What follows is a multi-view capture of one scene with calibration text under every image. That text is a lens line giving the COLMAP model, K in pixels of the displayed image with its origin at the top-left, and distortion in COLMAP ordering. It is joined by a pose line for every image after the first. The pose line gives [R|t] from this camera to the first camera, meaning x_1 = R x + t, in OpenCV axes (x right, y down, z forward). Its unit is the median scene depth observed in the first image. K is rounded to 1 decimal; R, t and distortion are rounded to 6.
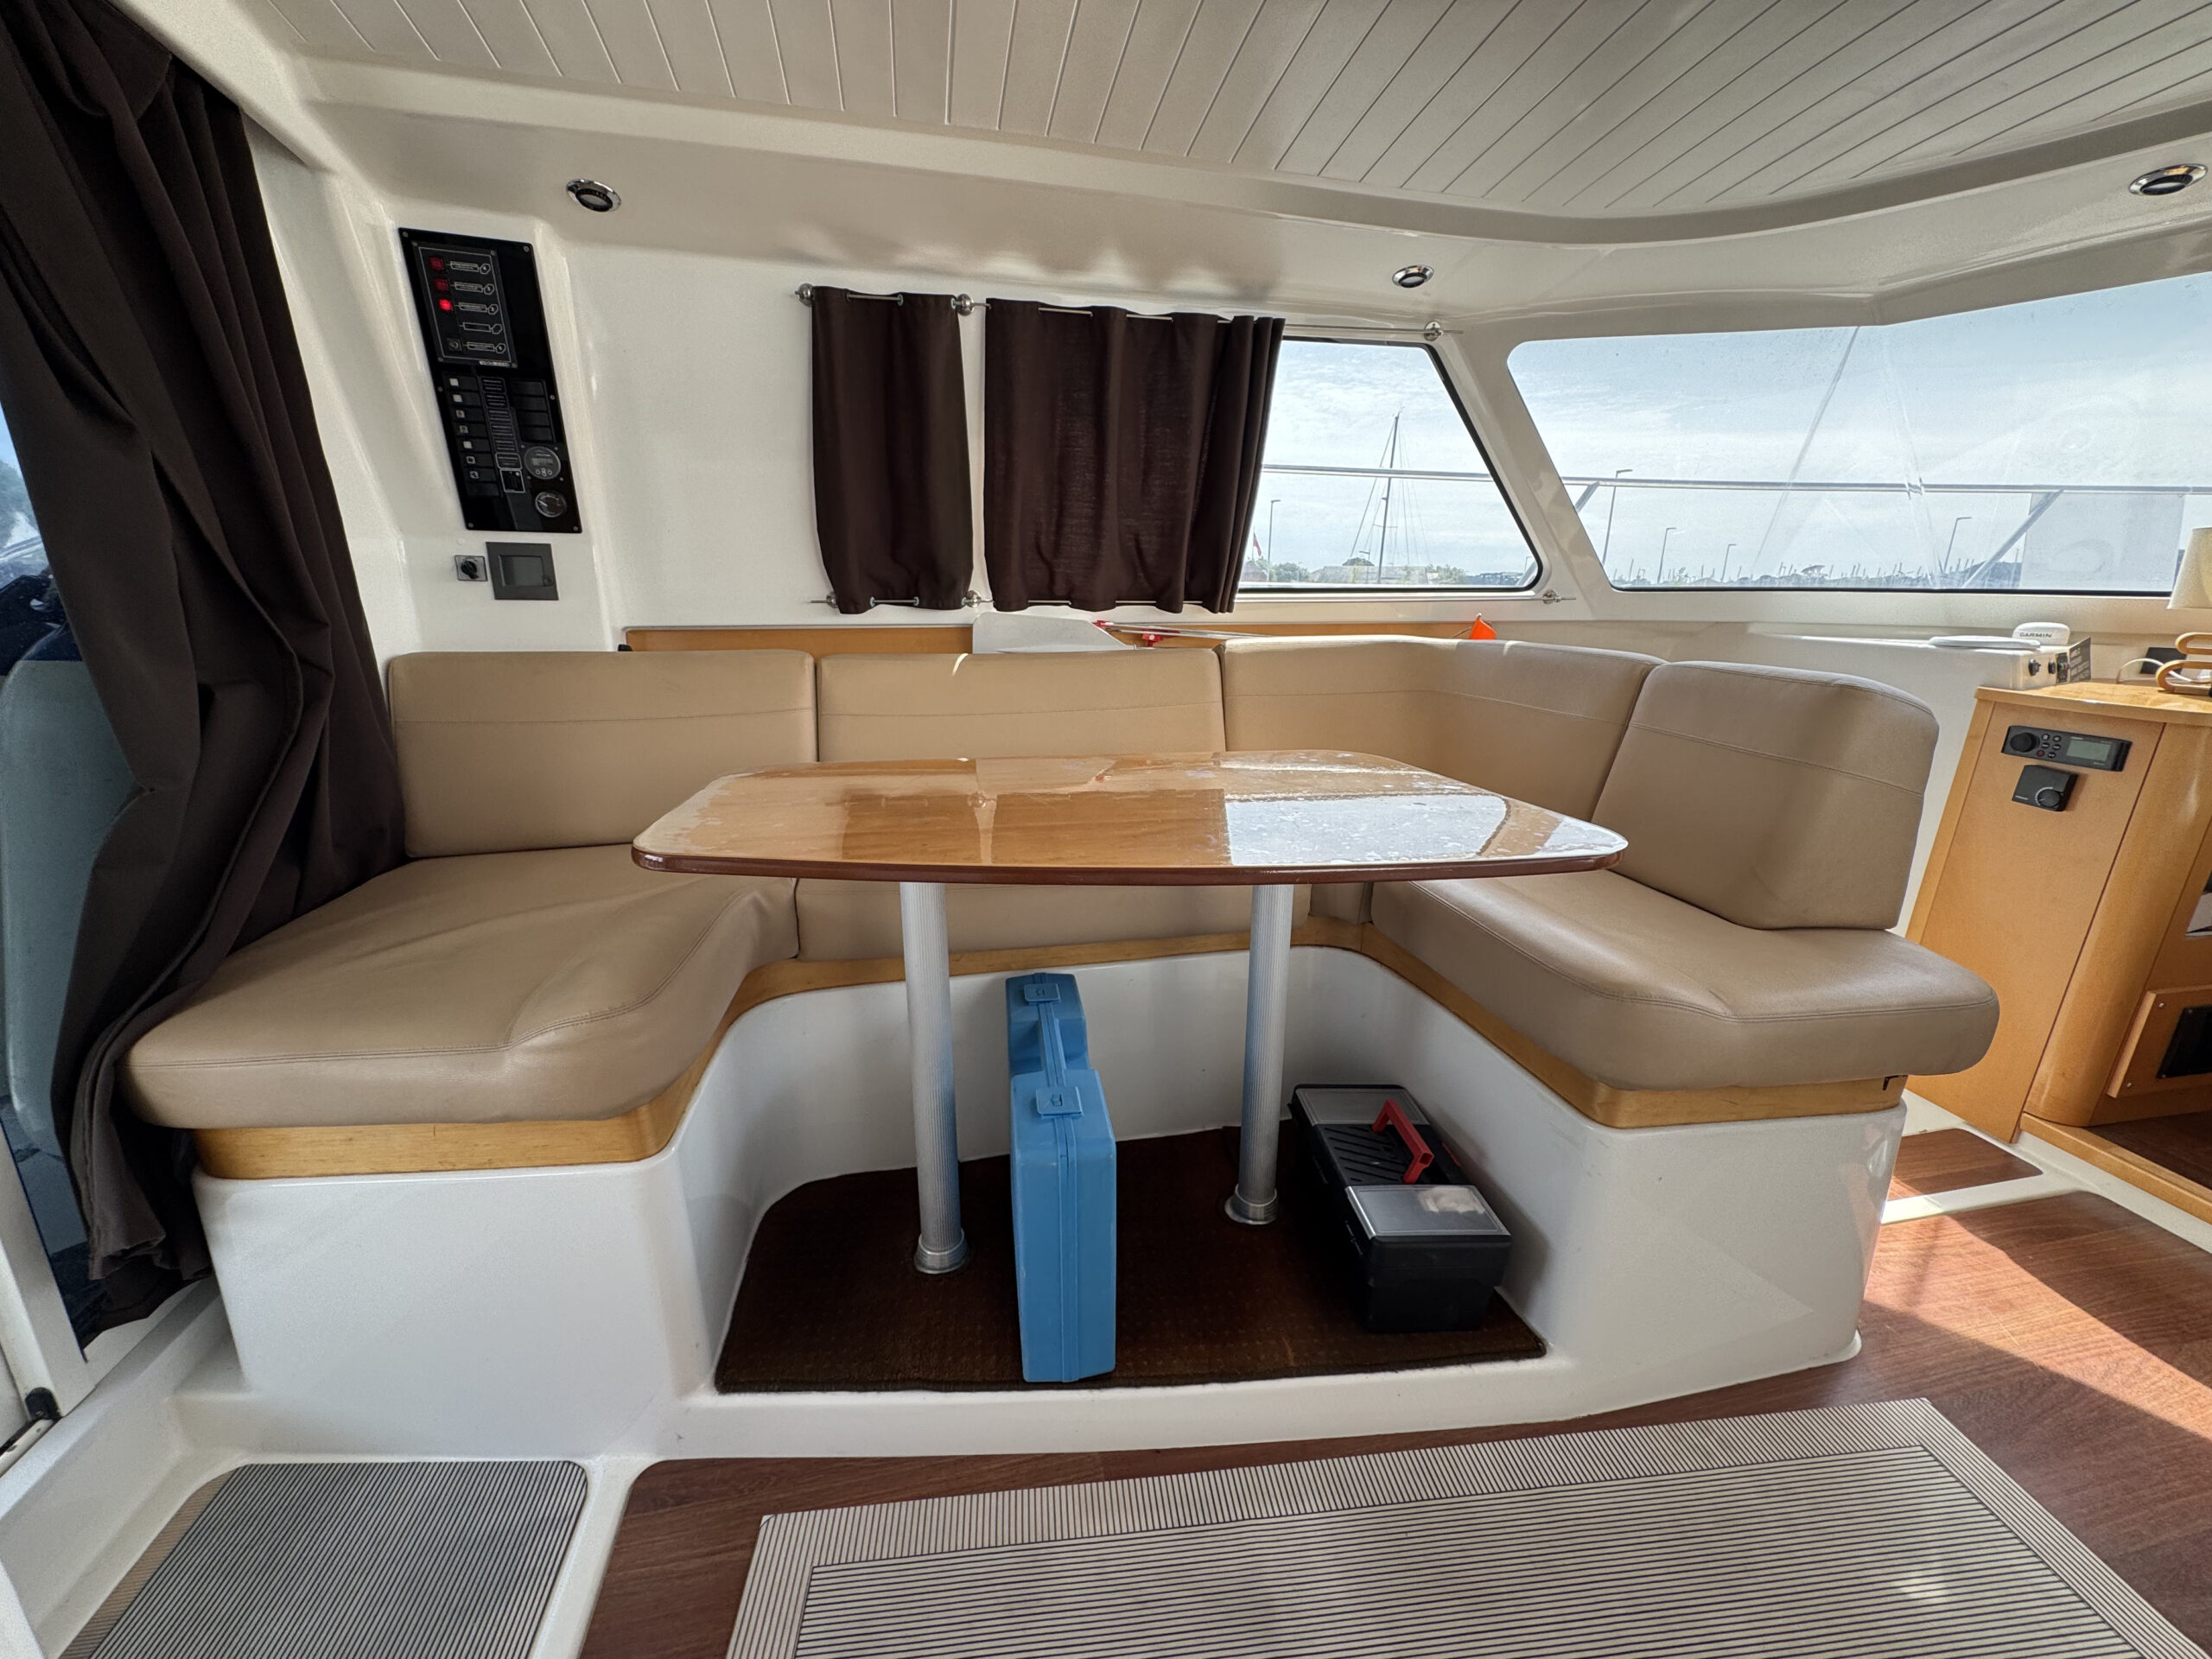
lens RADIAL K [[879.4, 0, 1090.1], [0, 879.4, 833.8], [0, 0, 1]] dist [-0.000325, -0.000258]
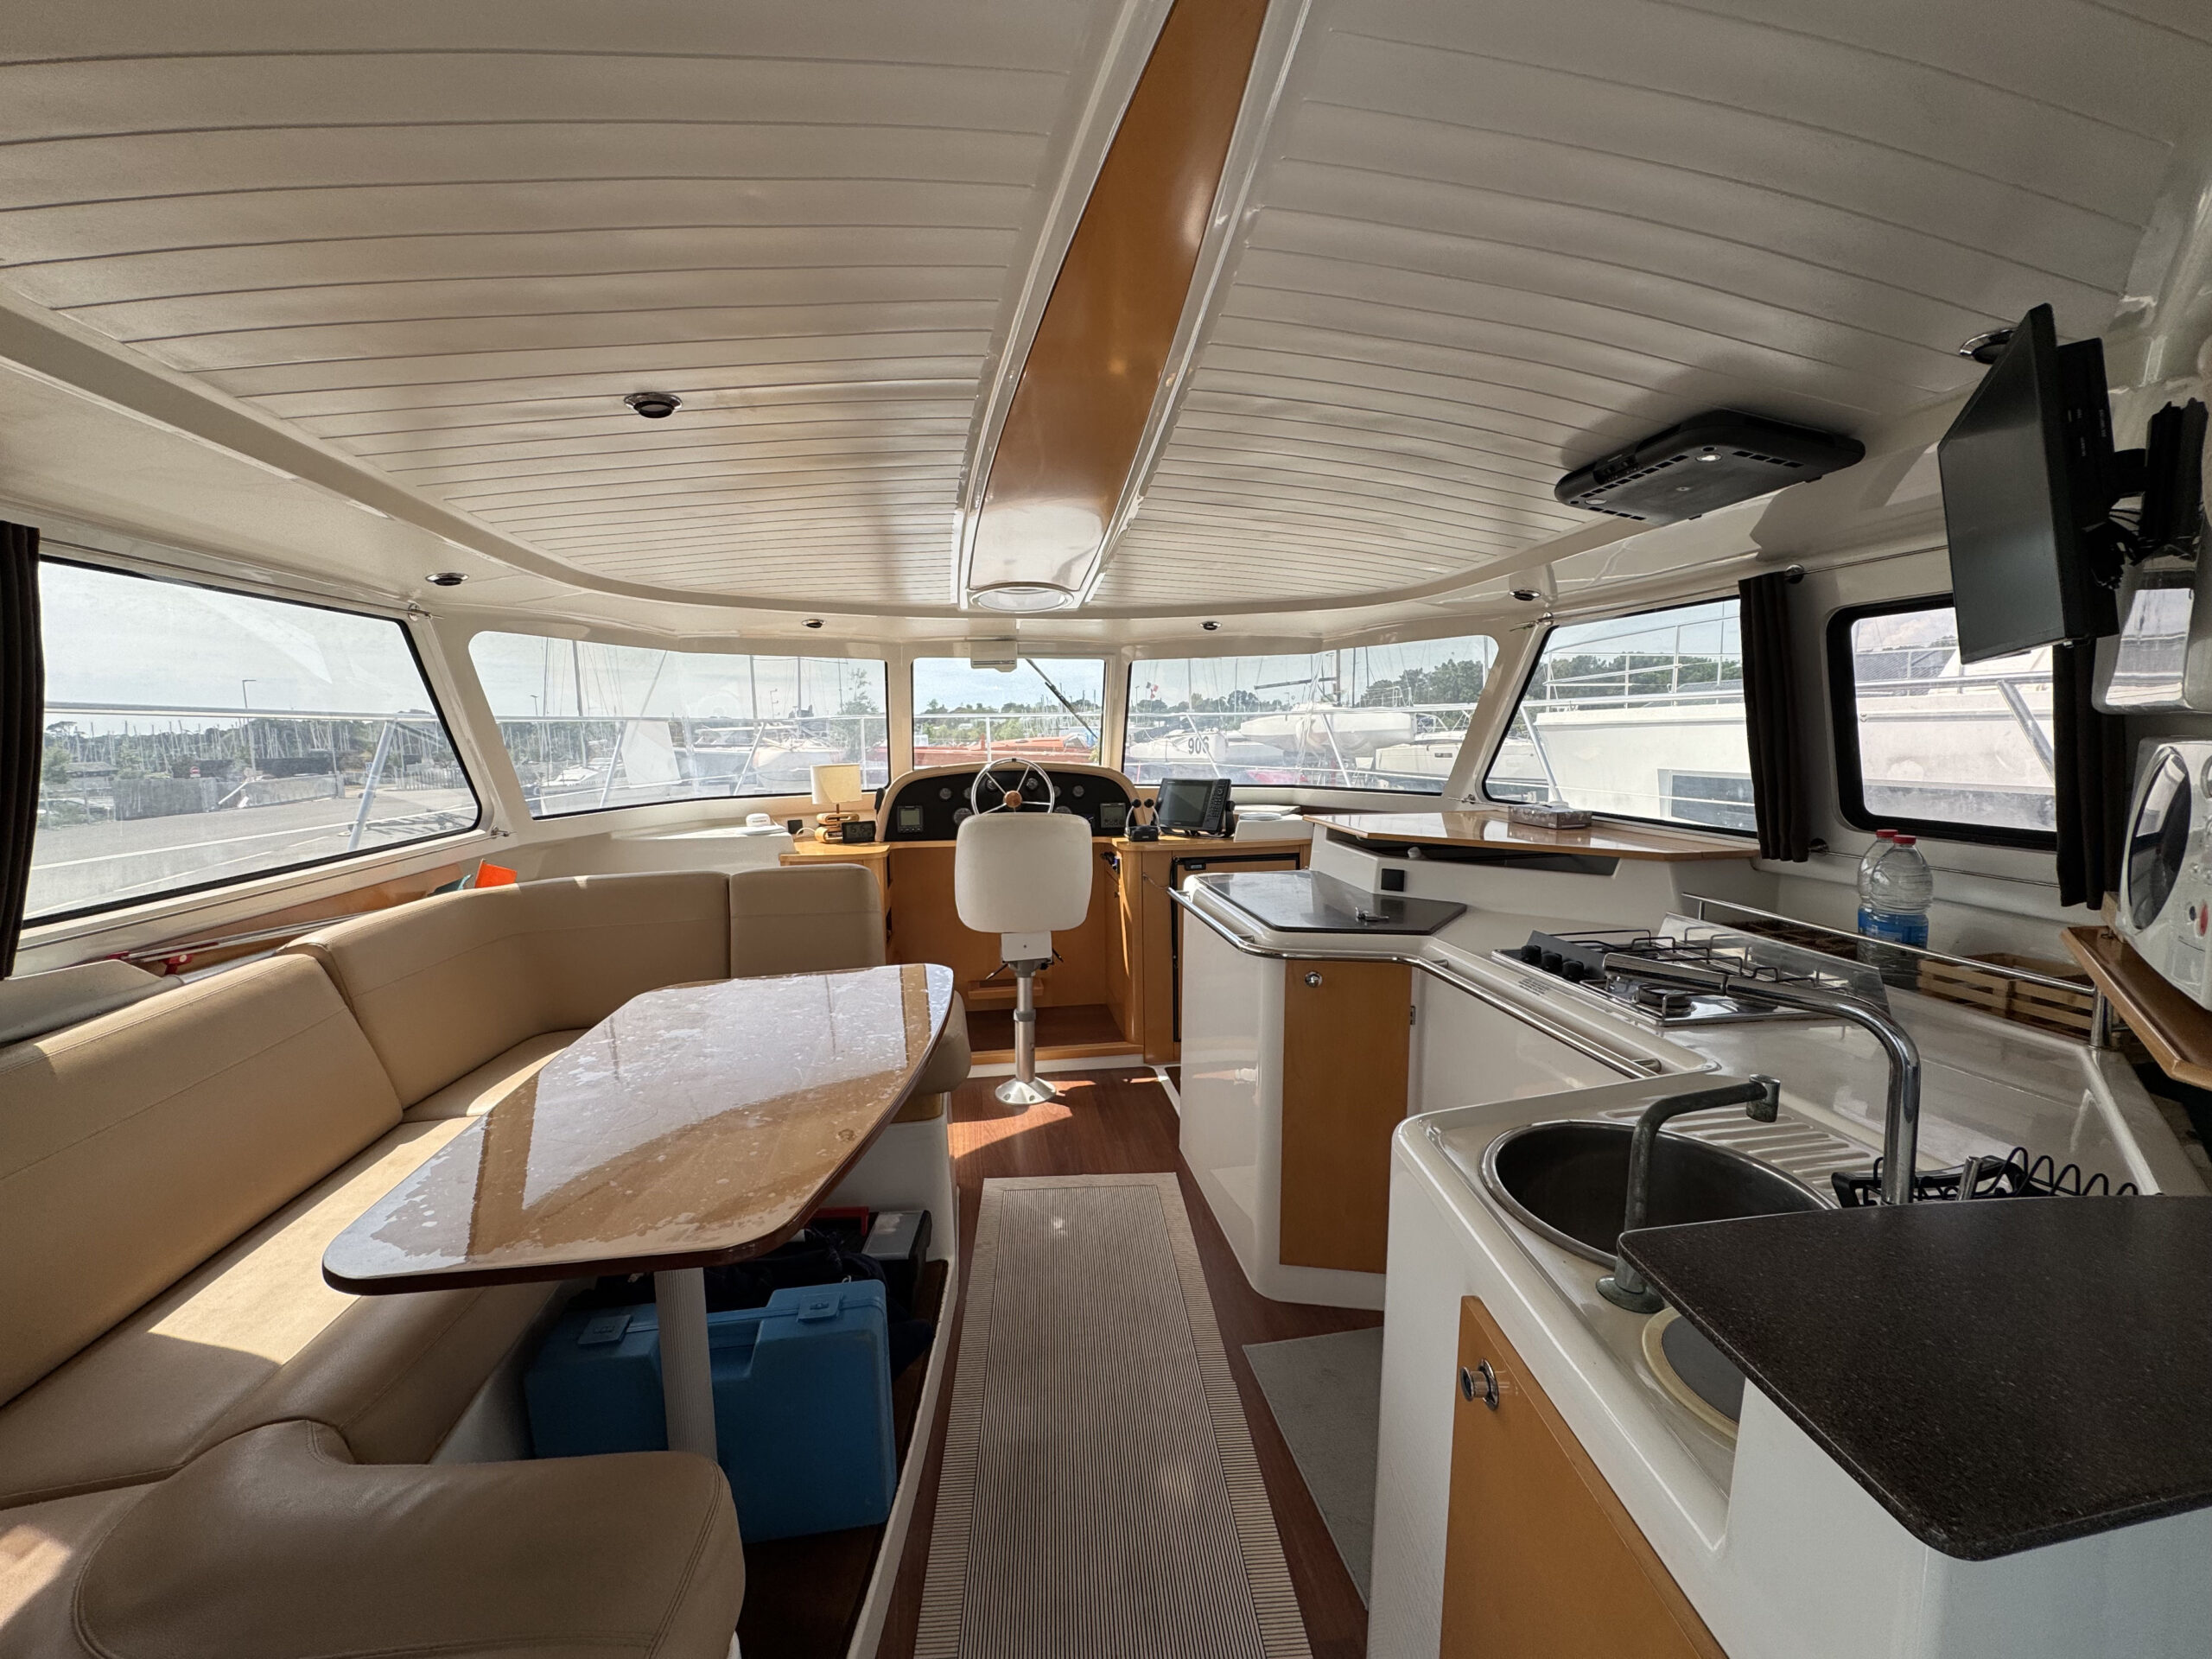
lens RADIAL K [[879.4, 0, 1101.3], [0, 879.4, 831.2], [0, 0, 1]] dist [-0.000325, -0.000258]
pose [[0.049459, -0.126724, 0.990704, -0.713048], [0.288242, 0.951524, 0.107322, -0.224462], [-0.956279, 0.280255, 0.083589, 0.231225]]
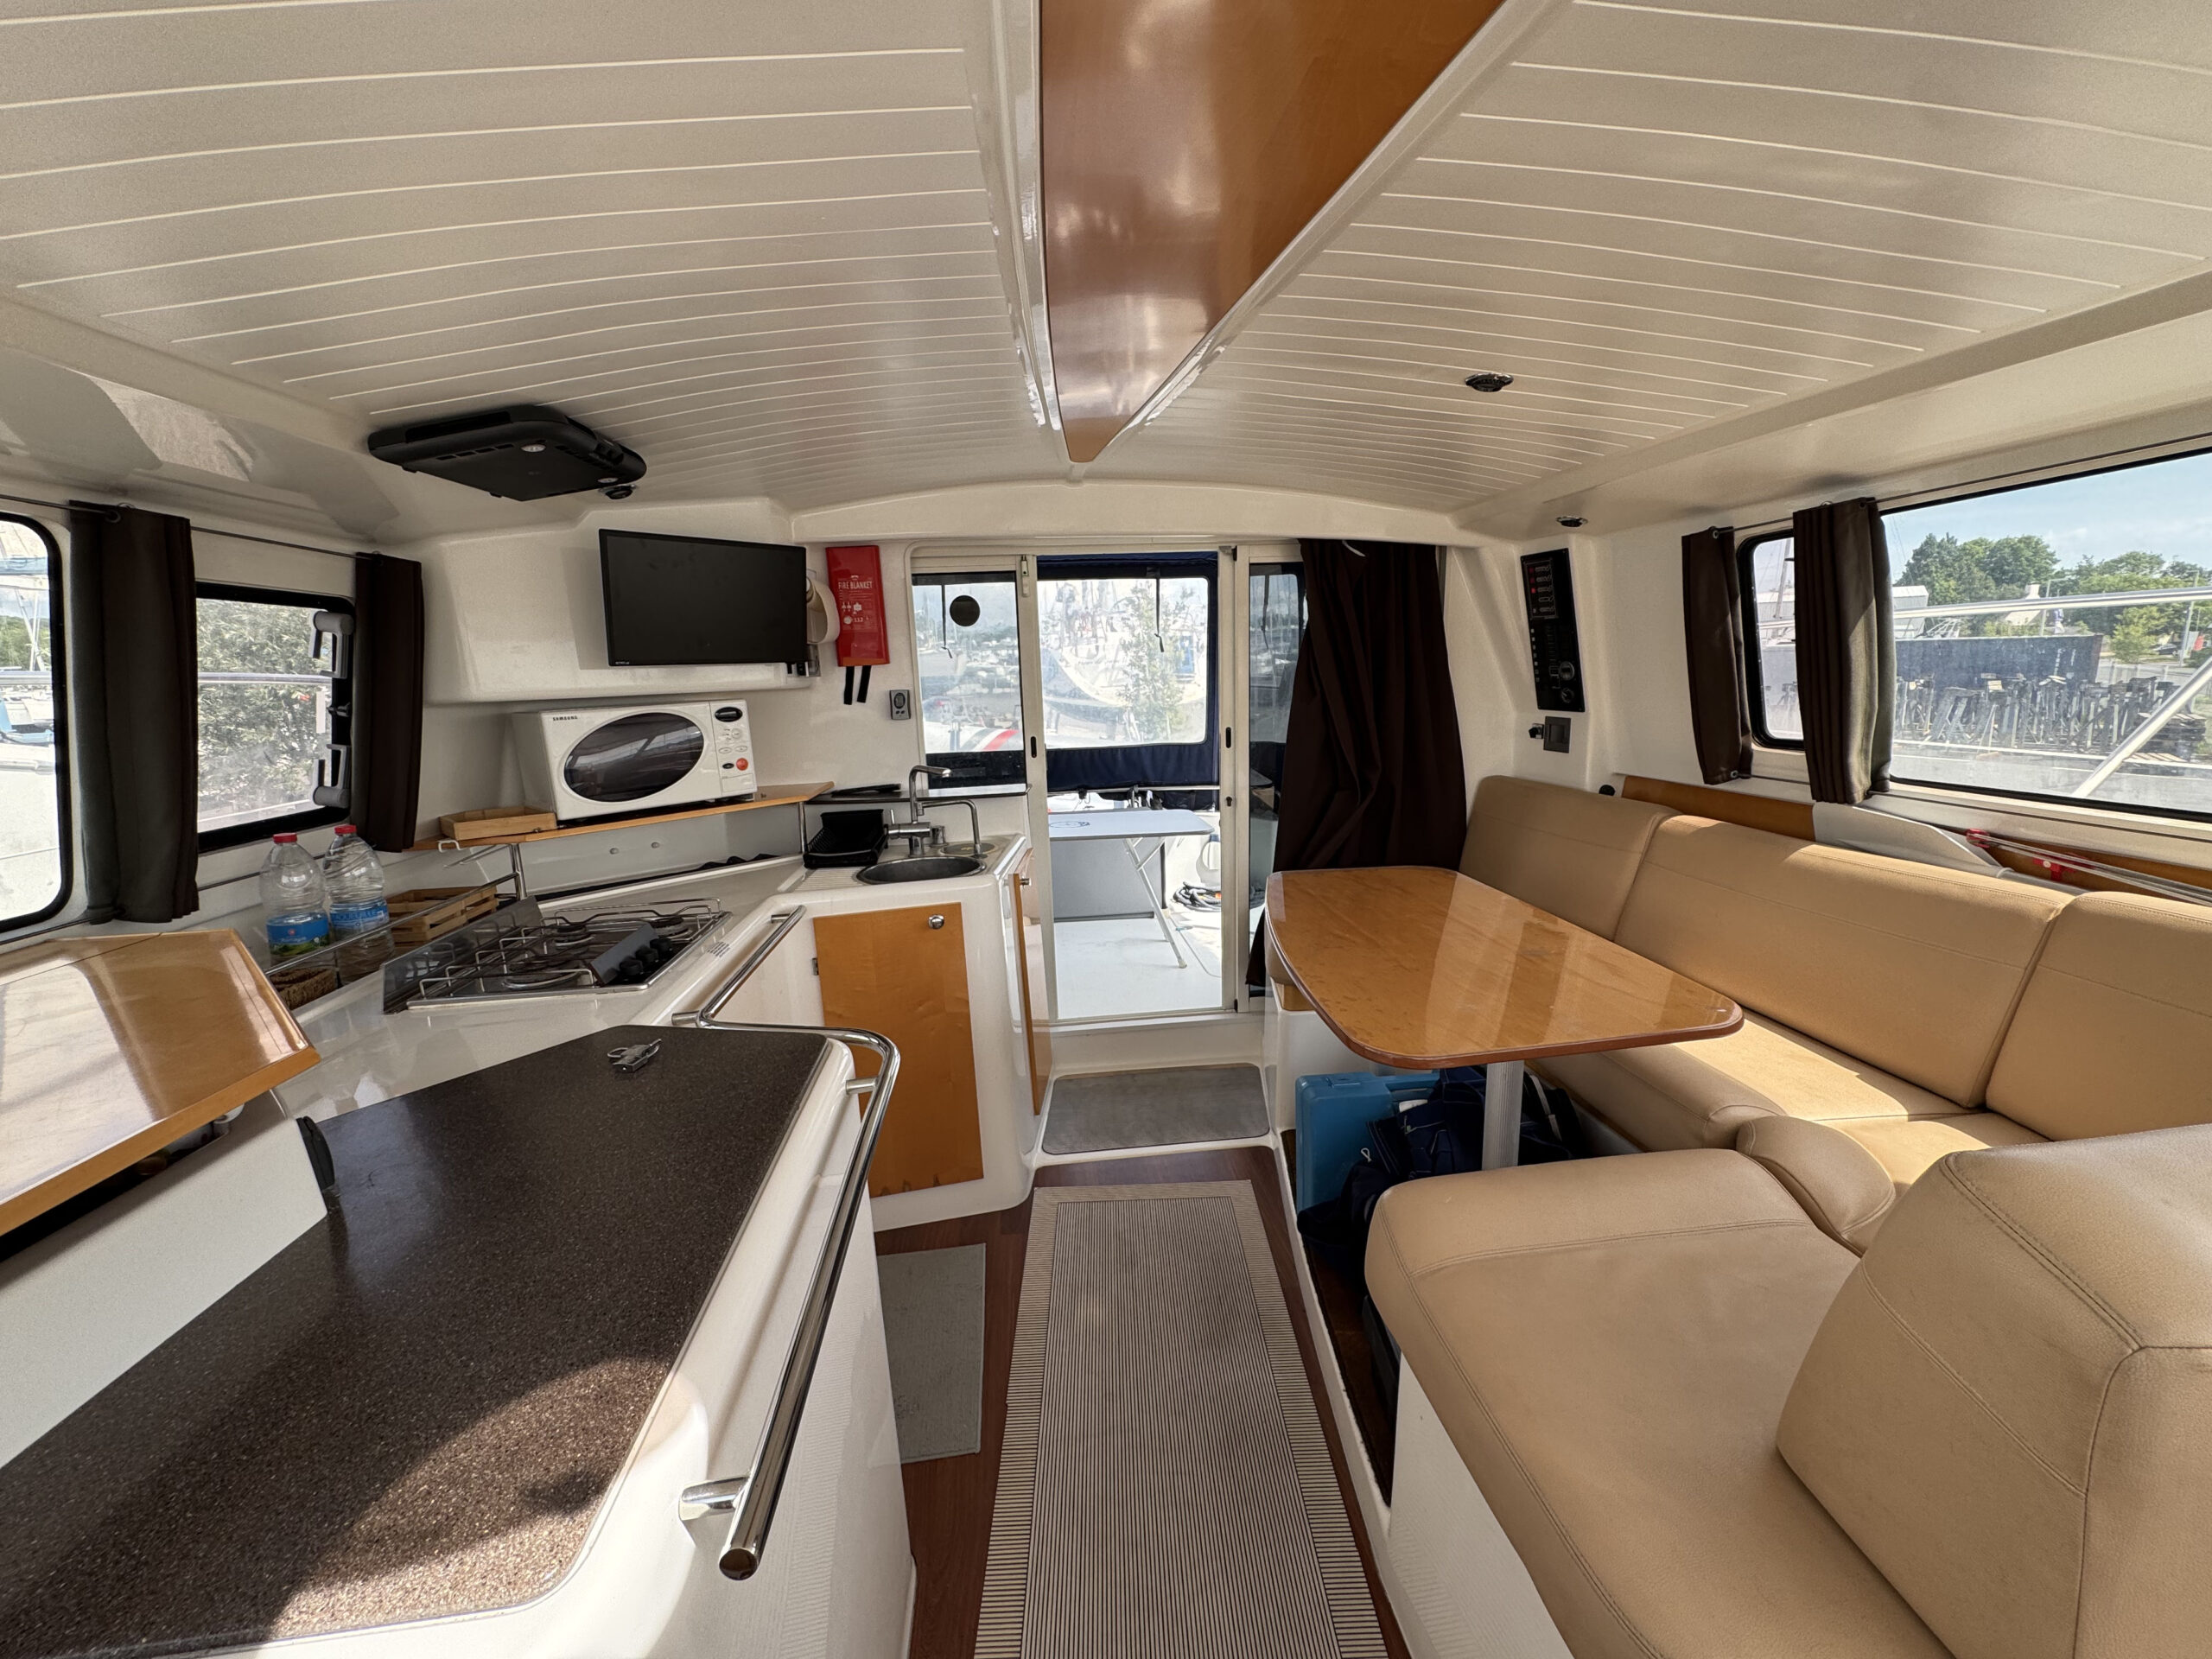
lens RADIAL K [[879.4, 0, 1109.6], [0, 879.4, 824.0], [0, 0, 1]] dist [-0.000325, -0.000258]
pose [[-0.100680, 0.170295, -0.980236, 1.029768], [-0.239773, 0.952050, 0.190025, -0.253463], [0.965594, 0.254166, -0.055020, 0.348737]]
